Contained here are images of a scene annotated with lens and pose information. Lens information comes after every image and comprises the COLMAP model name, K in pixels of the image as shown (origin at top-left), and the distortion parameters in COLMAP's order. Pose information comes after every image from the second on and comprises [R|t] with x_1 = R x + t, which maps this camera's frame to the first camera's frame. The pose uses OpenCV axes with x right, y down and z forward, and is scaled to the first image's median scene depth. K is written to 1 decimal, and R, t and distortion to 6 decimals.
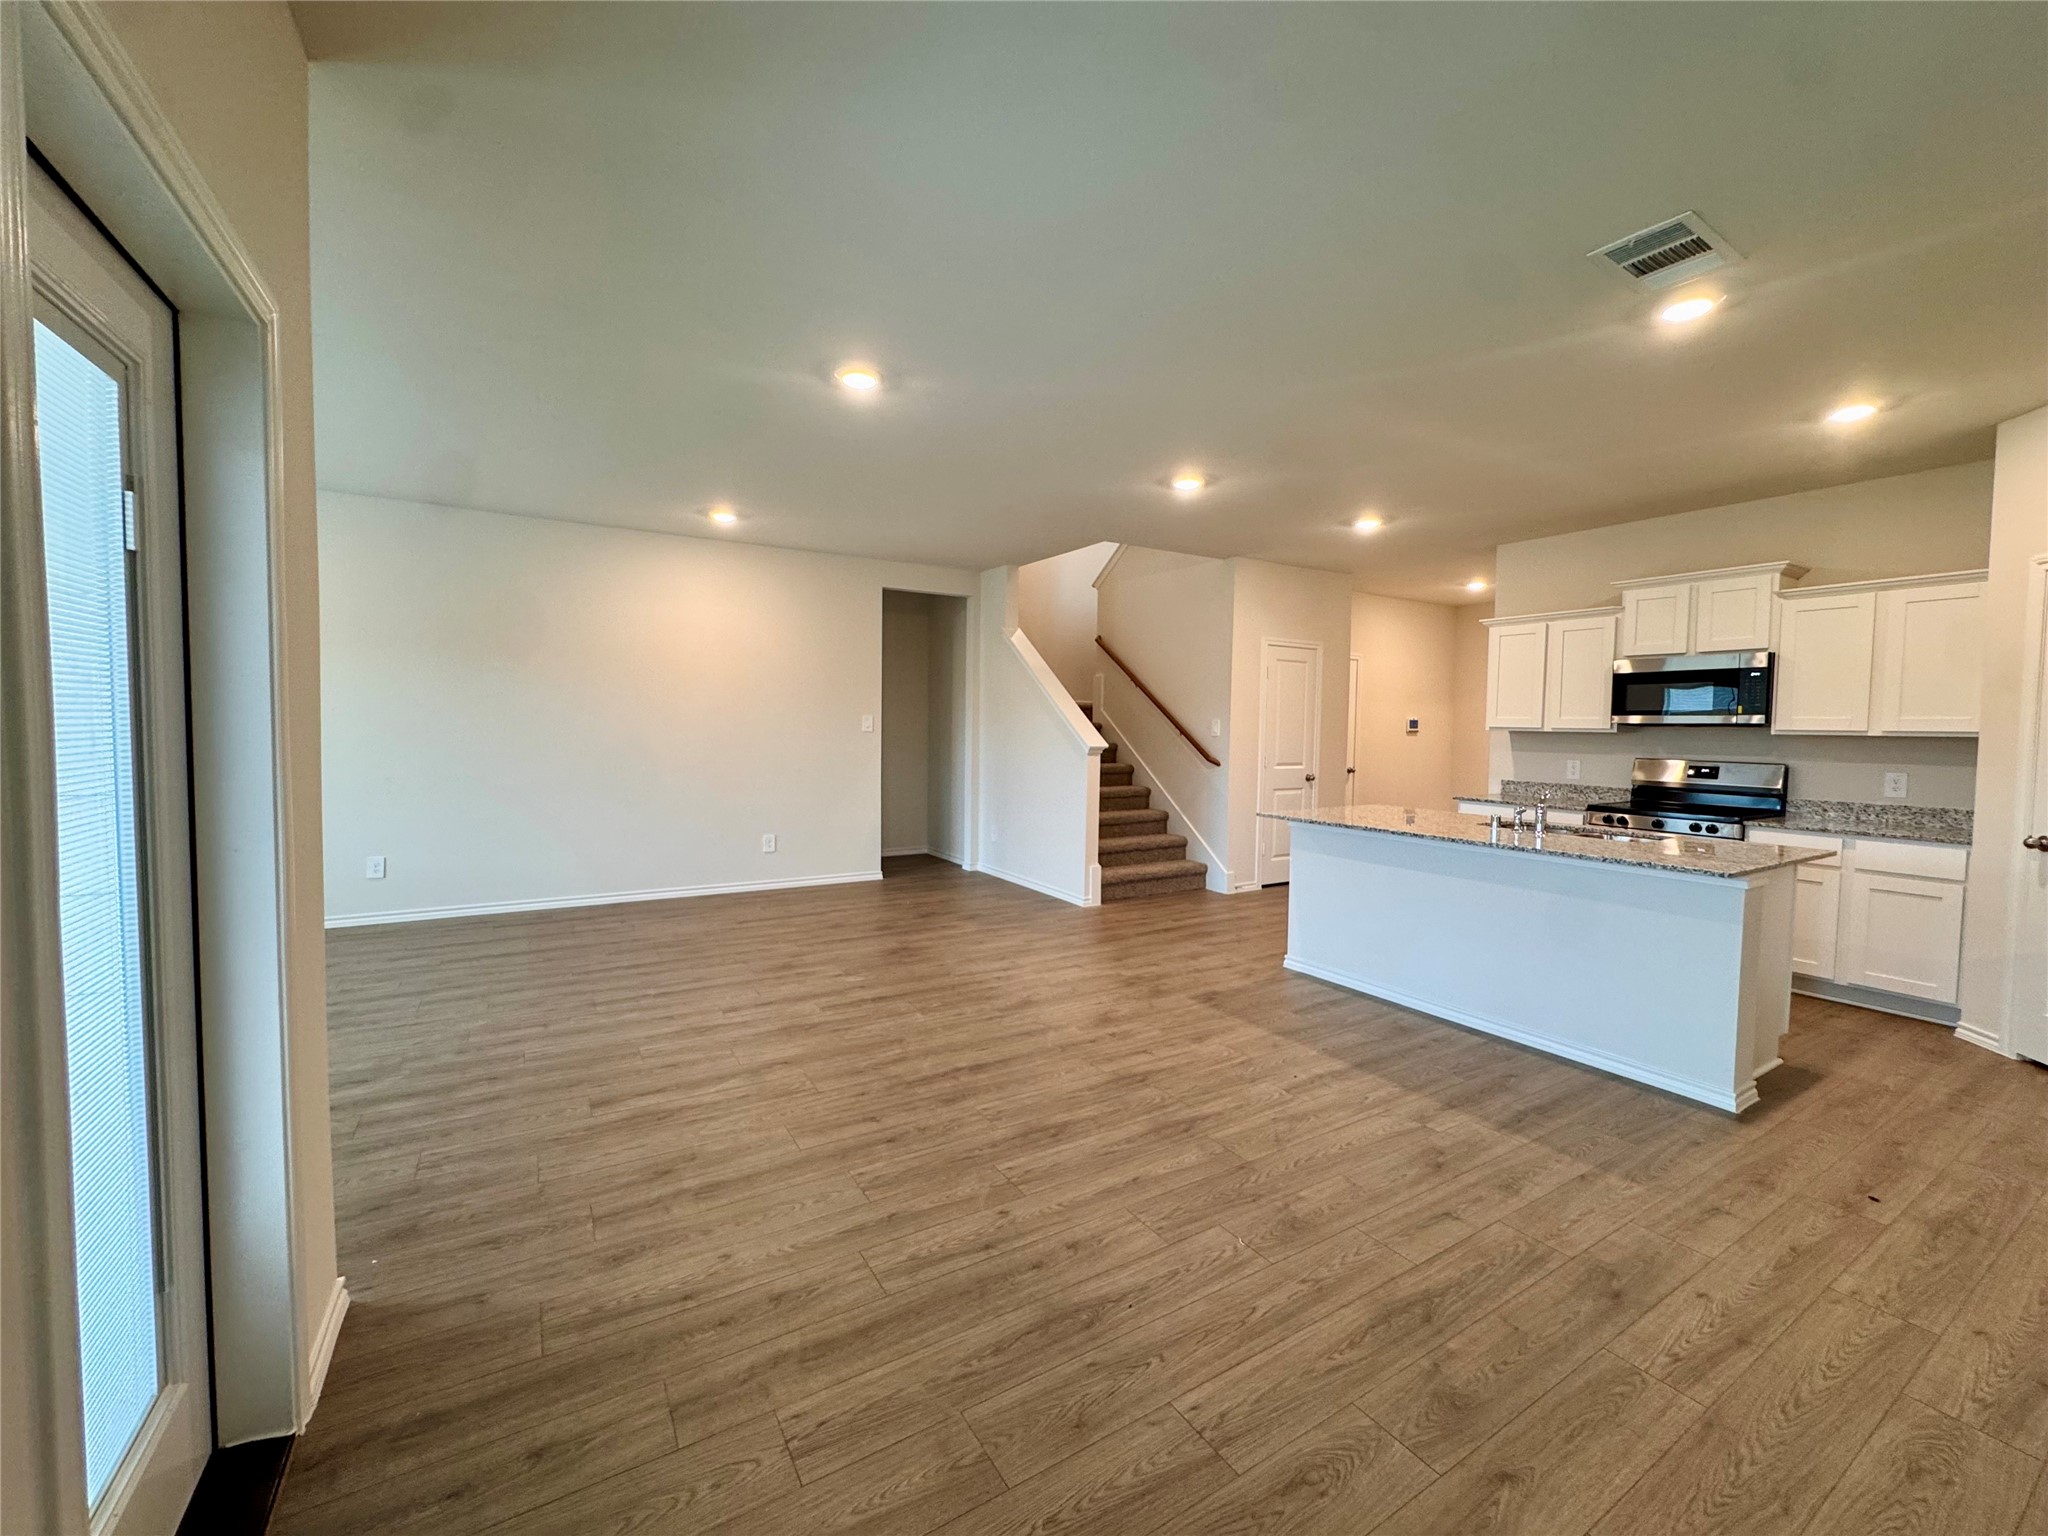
lens RADIAL K [[816.7, 0, 1025.2], [0, 816.7, 761.8], [0, 0, 1]] dist [-0.003365, -0.000446]
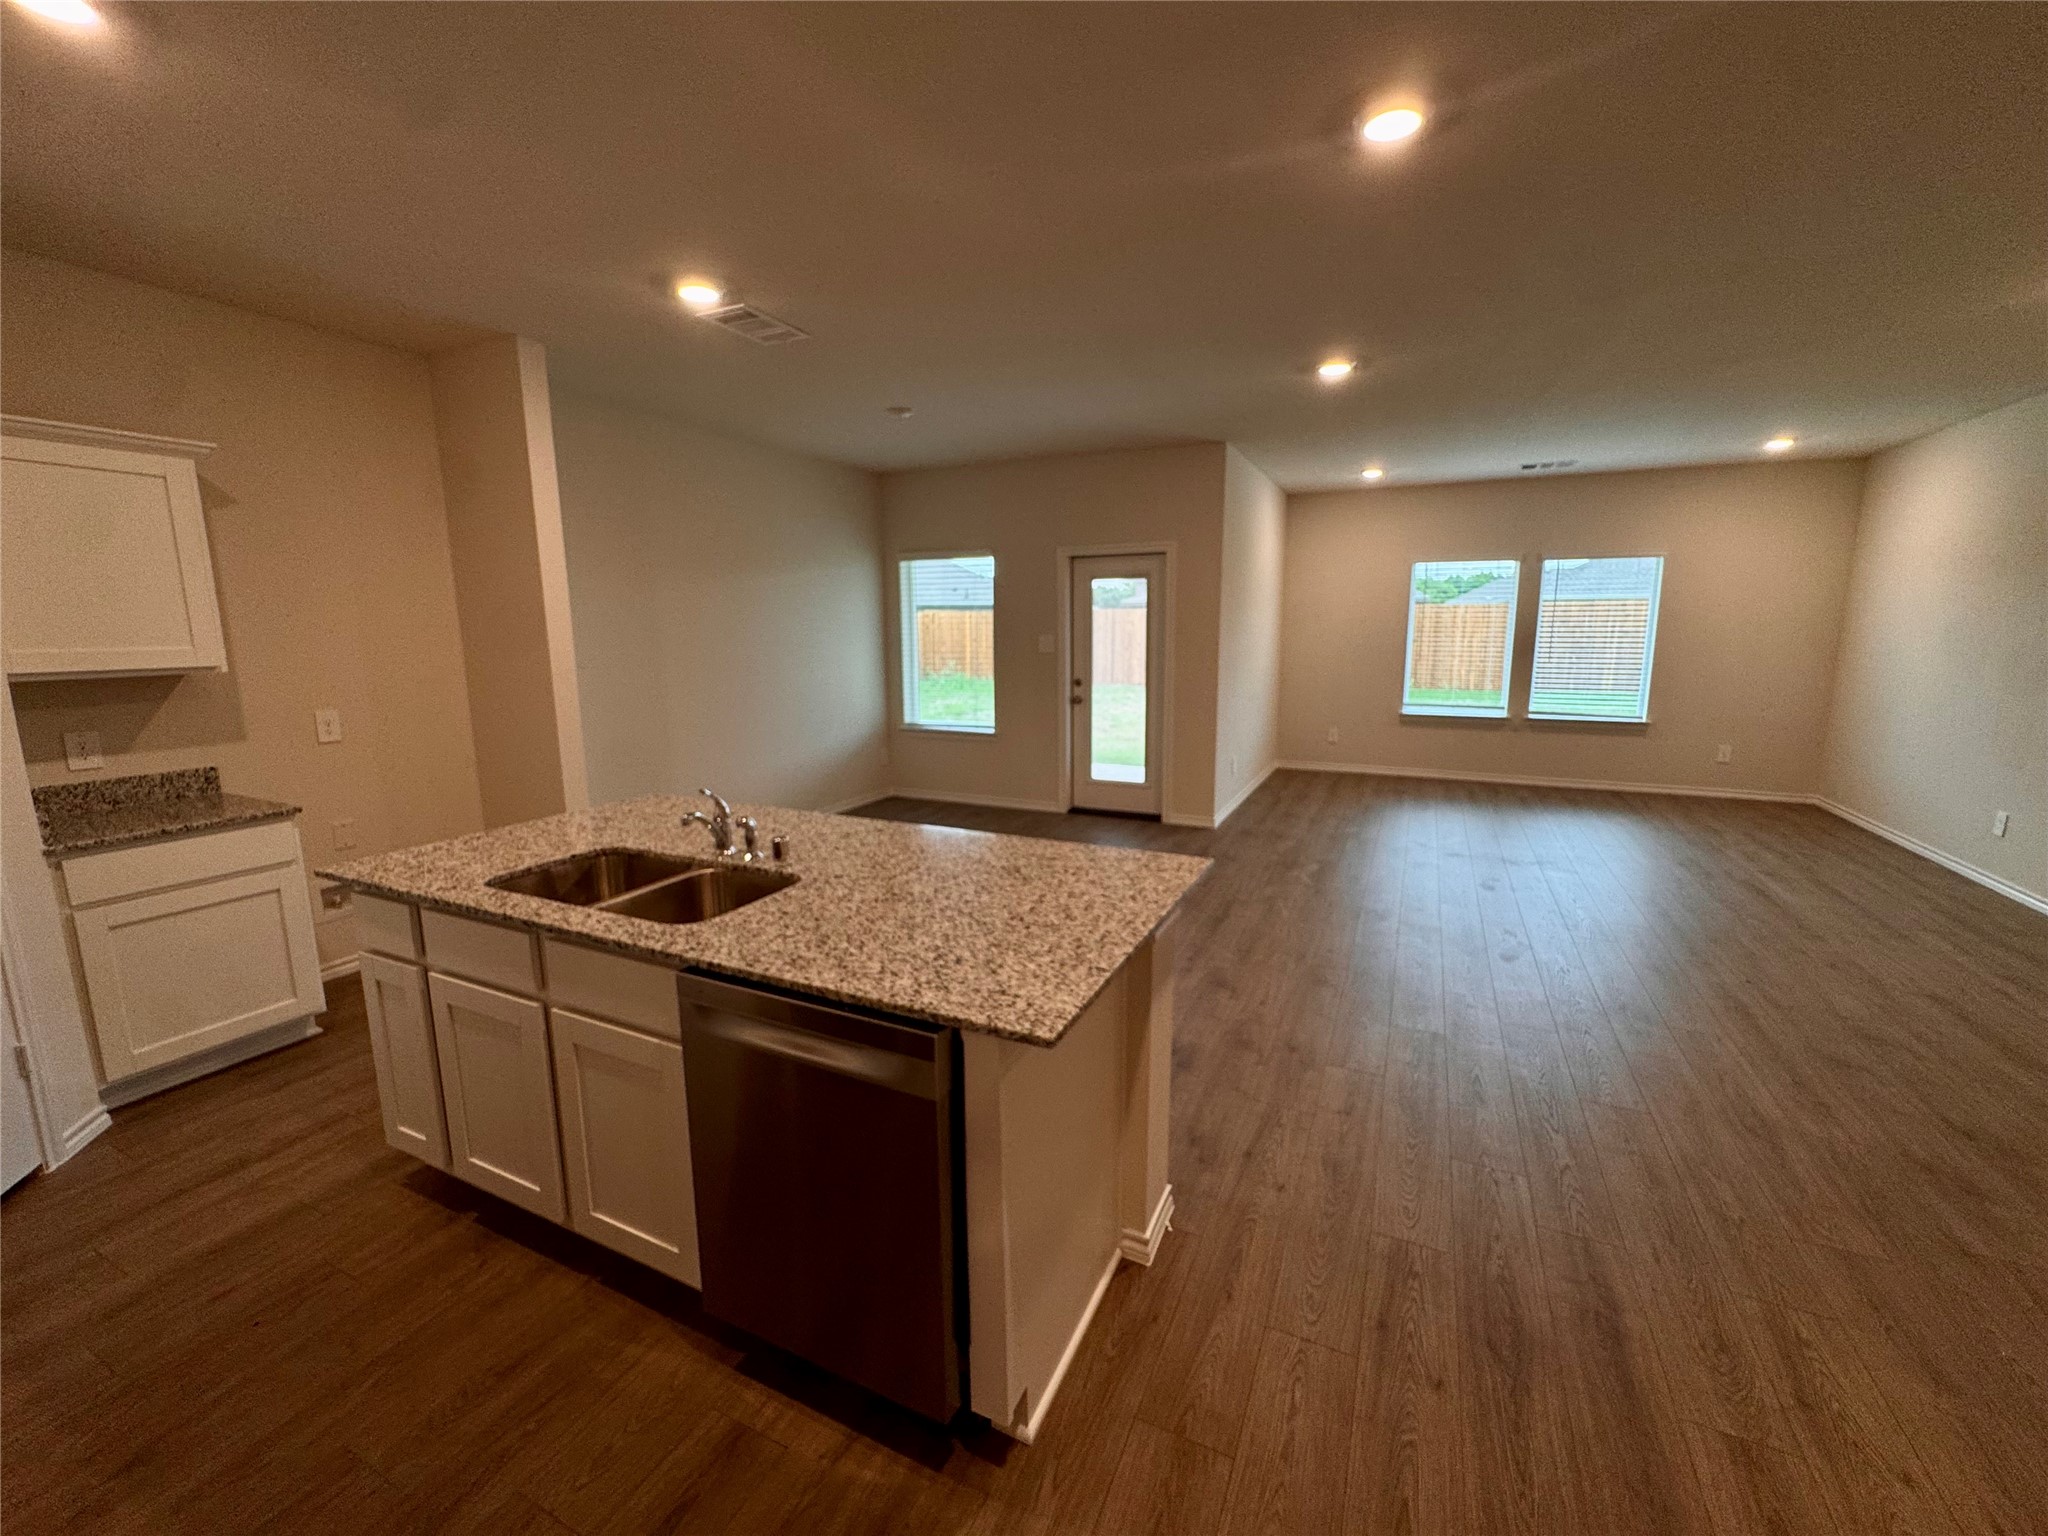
lens RADIAL K [[820.5, 0, 1024.0], [0, 820.5, 768.0], [0, 0, 1]] dist [-0.003205, -0.000265]
pose [[-0.843455, 0.082475, -0.530831, 0.831854], [-0.031484, 0.978857, 0.202110, -0.113312], [0.536277, 0.187184, -0.823025, 1.749767]]
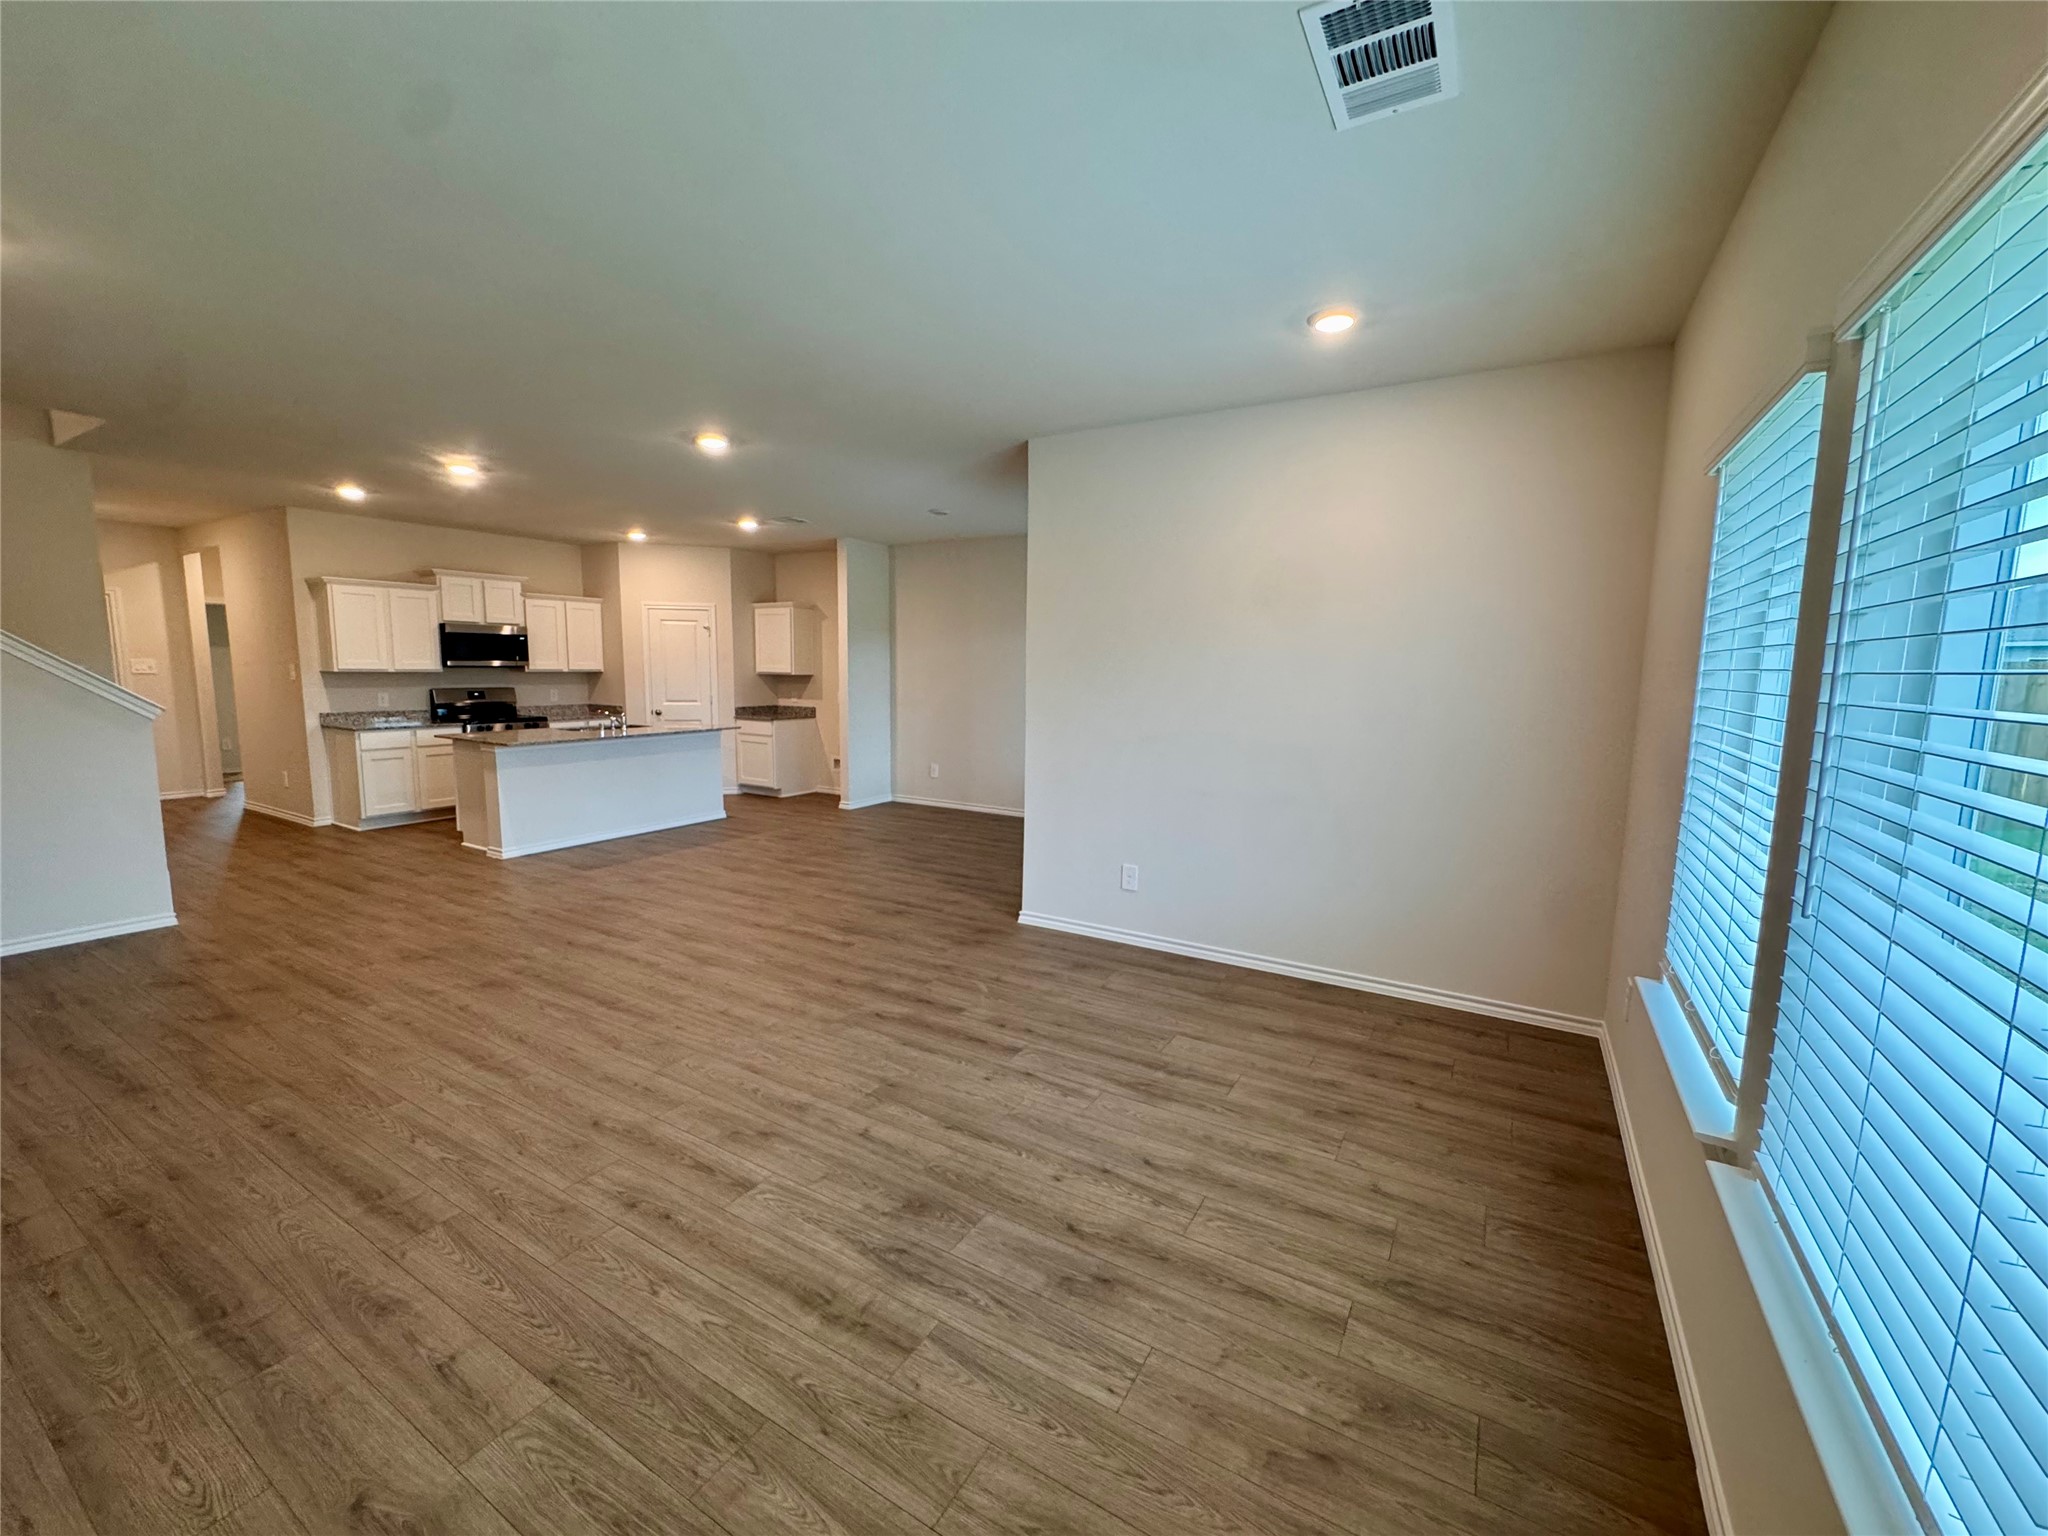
lens RADIAL K [[816.7, 0, 1025.2], [0, 816.7, 761.8], [0, 0, 1]] dist [-0.003365, -0.000446]
pose [[-0.465972, -0.126146, 0.875761, -1.638363], [0.017684, 0.988259, 0.151759, -0.121105], [-0.884623, 0.086203, -0.458270, 1.142142]]
